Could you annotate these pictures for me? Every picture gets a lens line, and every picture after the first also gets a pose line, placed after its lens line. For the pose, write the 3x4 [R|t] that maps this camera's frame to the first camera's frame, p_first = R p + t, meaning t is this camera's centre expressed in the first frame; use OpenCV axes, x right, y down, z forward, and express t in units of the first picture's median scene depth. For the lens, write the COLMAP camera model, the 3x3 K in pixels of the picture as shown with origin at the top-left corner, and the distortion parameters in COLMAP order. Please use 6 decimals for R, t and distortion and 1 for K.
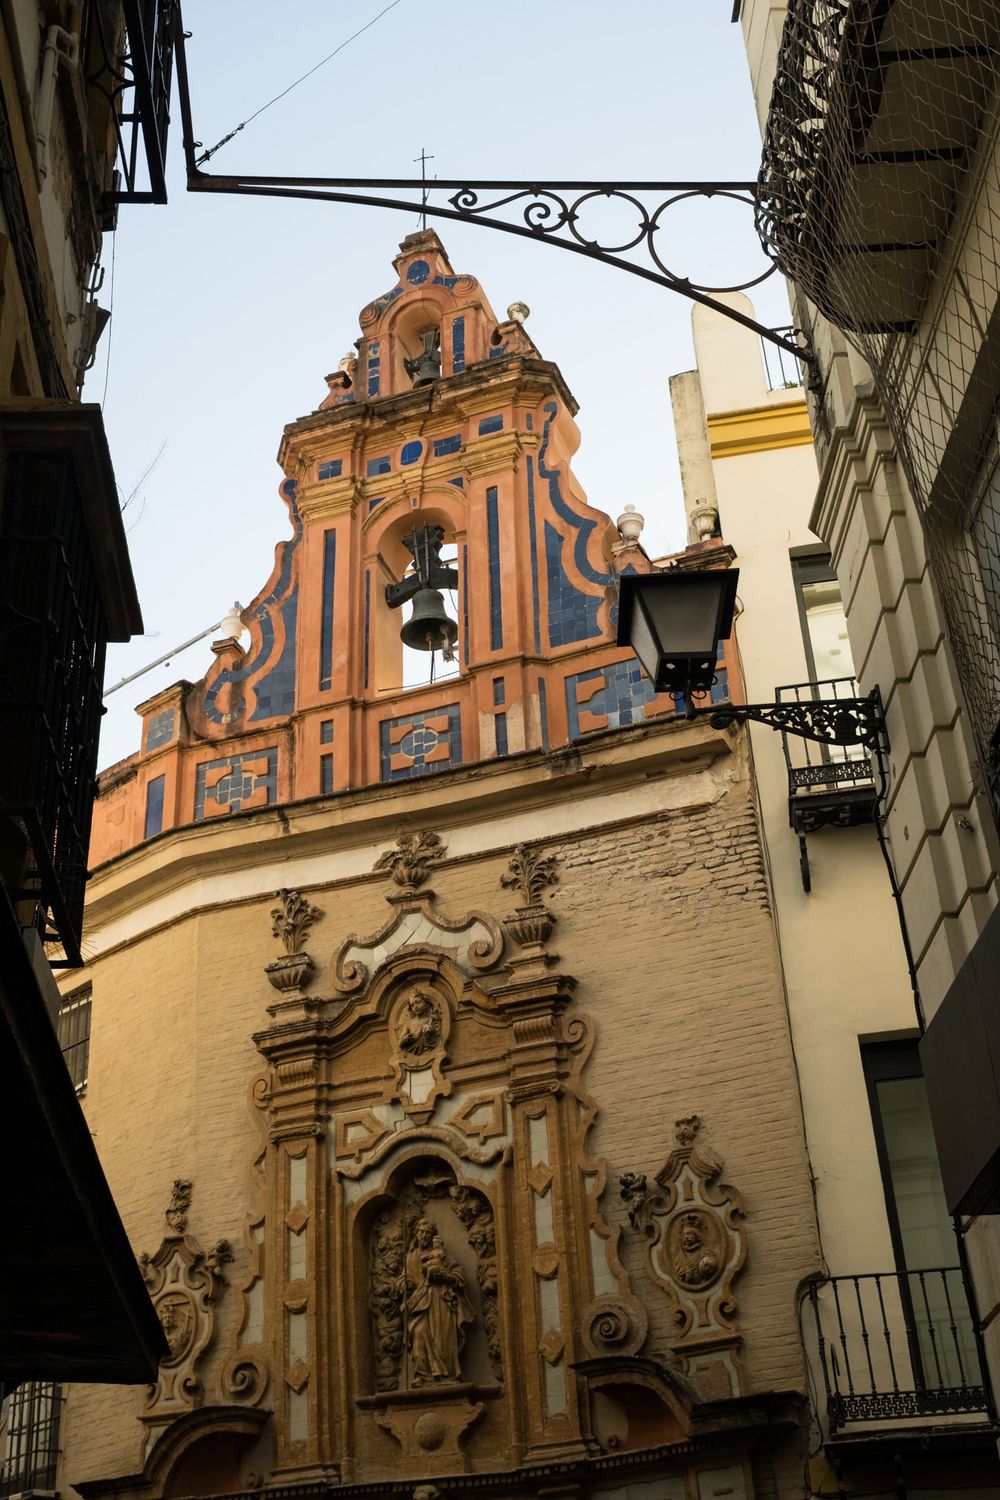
lens RADIAL K [[1742.3, 0, 500.0], [0, 1742.3, 750.0], [0, 0, 1]] dist [0.131723, -0.438368]
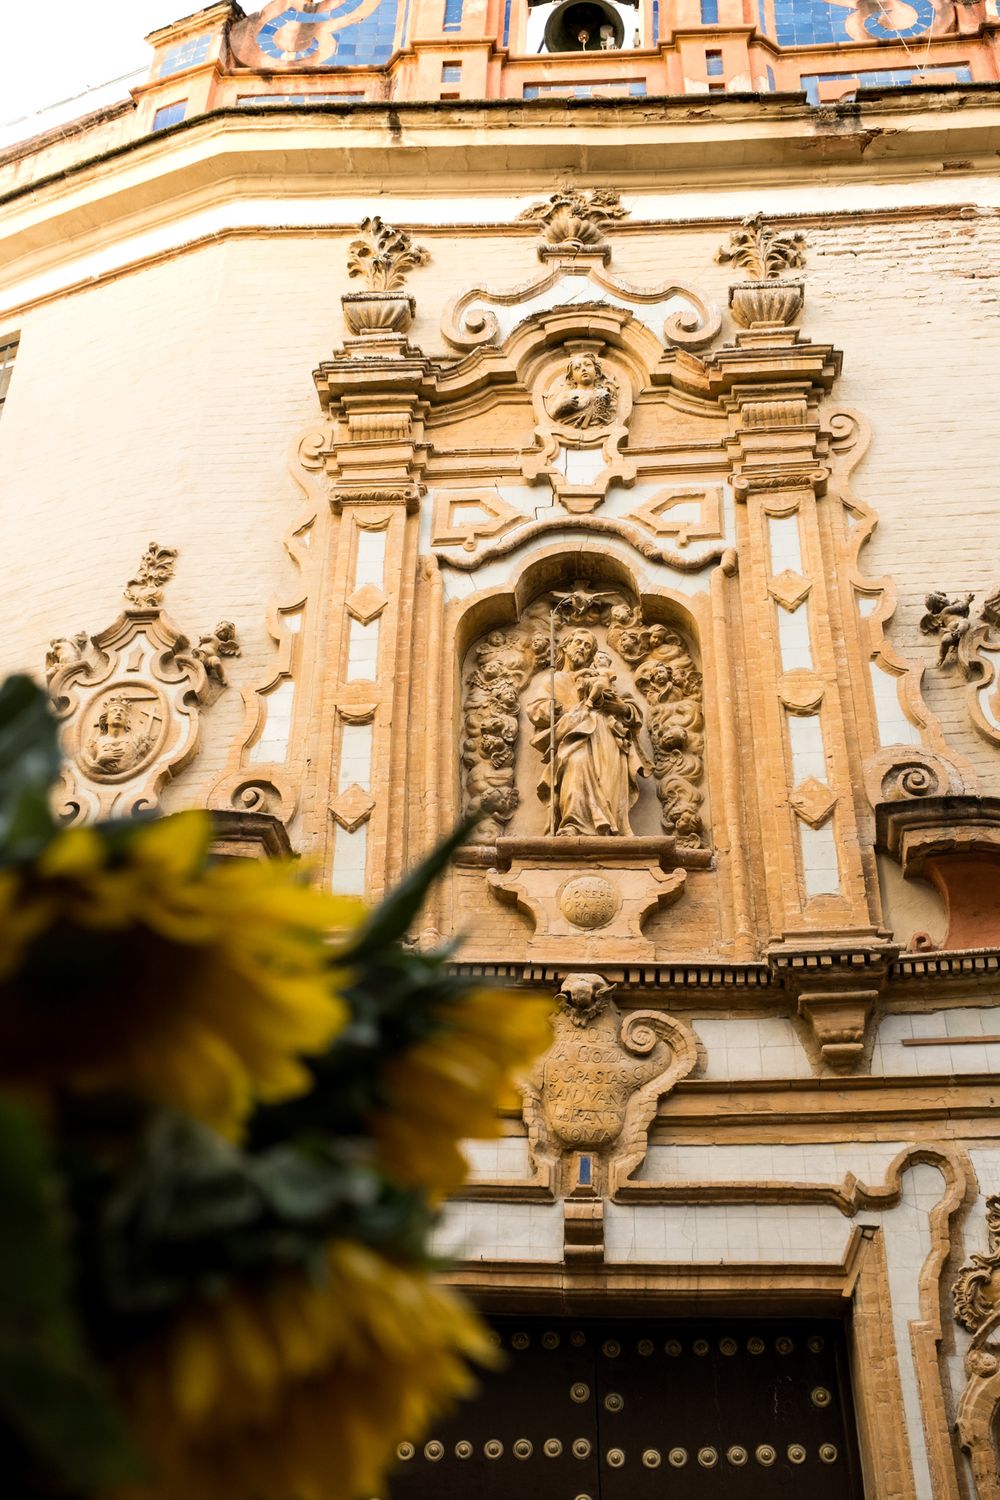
lens RADIAL K [[1542.6, 0, 500.0], [0, 1542.6, 750.0], [0, 0, 1]] dist [0.081583, -0.224423]
pose [[0.948086, 0.230430, 0.219170, -0.178744], [-0.215251, 0.972299, -0.091116, 0.357324], [-0.234095, 0.039210, 0.971423, 0.450749]]
